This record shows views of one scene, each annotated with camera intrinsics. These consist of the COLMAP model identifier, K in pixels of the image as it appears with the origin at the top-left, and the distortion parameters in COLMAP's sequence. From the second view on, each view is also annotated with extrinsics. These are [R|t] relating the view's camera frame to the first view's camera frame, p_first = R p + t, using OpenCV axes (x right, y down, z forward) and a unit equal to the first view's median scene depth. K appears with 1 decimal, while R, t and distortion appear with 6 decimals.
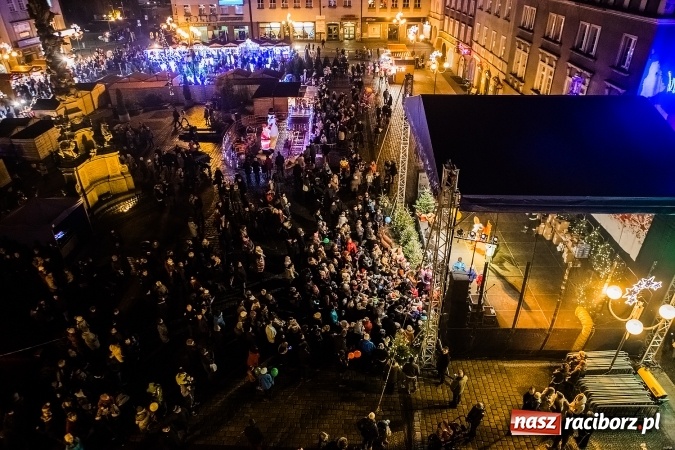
lens RADIAL K [[463.6, 0, 338.1], [0, 463.6, 225.3], [0, 0, 1]] dist [-0.107999, 0.075239]
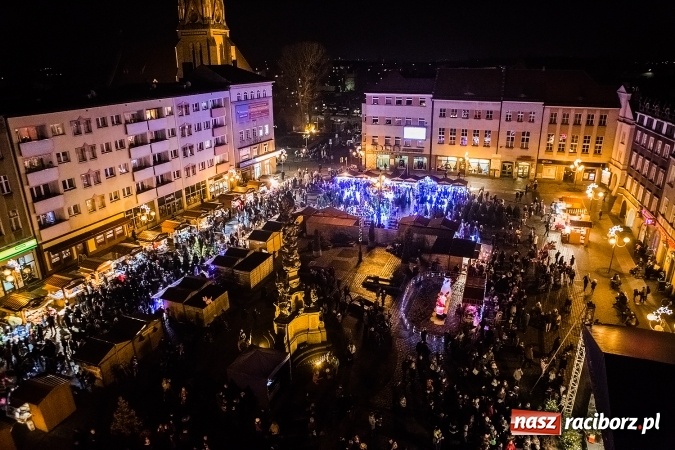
lens RADIAL K [[463.6, 0, 338.4], [0, 463.6, 224.7], [0, 0, 1]] dist [-0.107999, 0.075239]
pose [[0.940481, 0.113576, -0.320307, -0.051660], [-0.171766, 0.972117, -0.159638, -0.140074], [0.293245, 0.205155, 0.933766, -0.124042]]
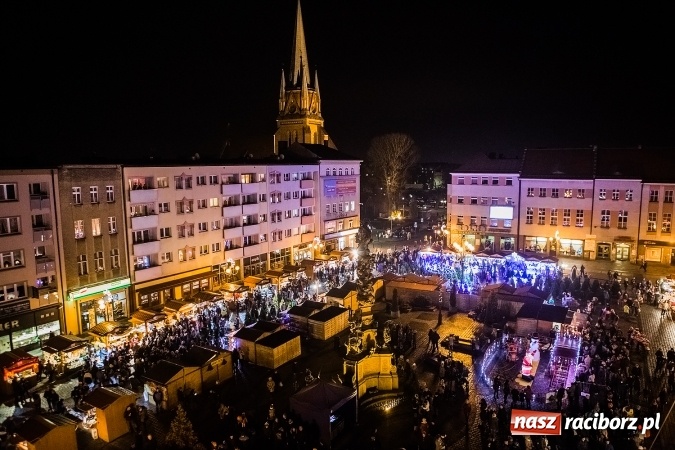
lens RADIAL K [[463.6, 0, 337.9], [0, 463.6, 222.8], [0, 0, 1]] dist [-0.107999, 0.075239]
pose [[0.858741, 0.064646, -0.508315, -0.027971], [-0.262177, 0.907759, -0.327472, -0.033675], [0.440258, 0.414482, 0.796478, -0.078431]]
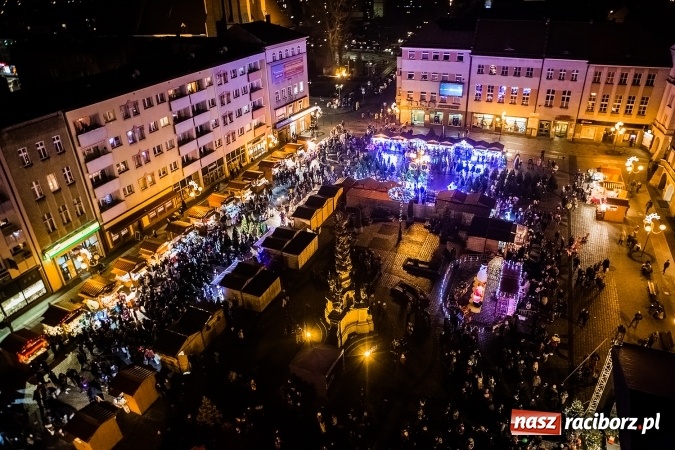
lens RADIAL K [[463.6, 0, 336.7], [0, 463.6, 224.9], [0, 0, 1]] dist [-0.107999, 0.075239]
pose [[0.921317, 0.170944, -0.349217, -0.099728], [-0.178844, 0.983829, 0.009758, -0.277461], [0.345238, 0.053465, 0.936991, -0.215567]]
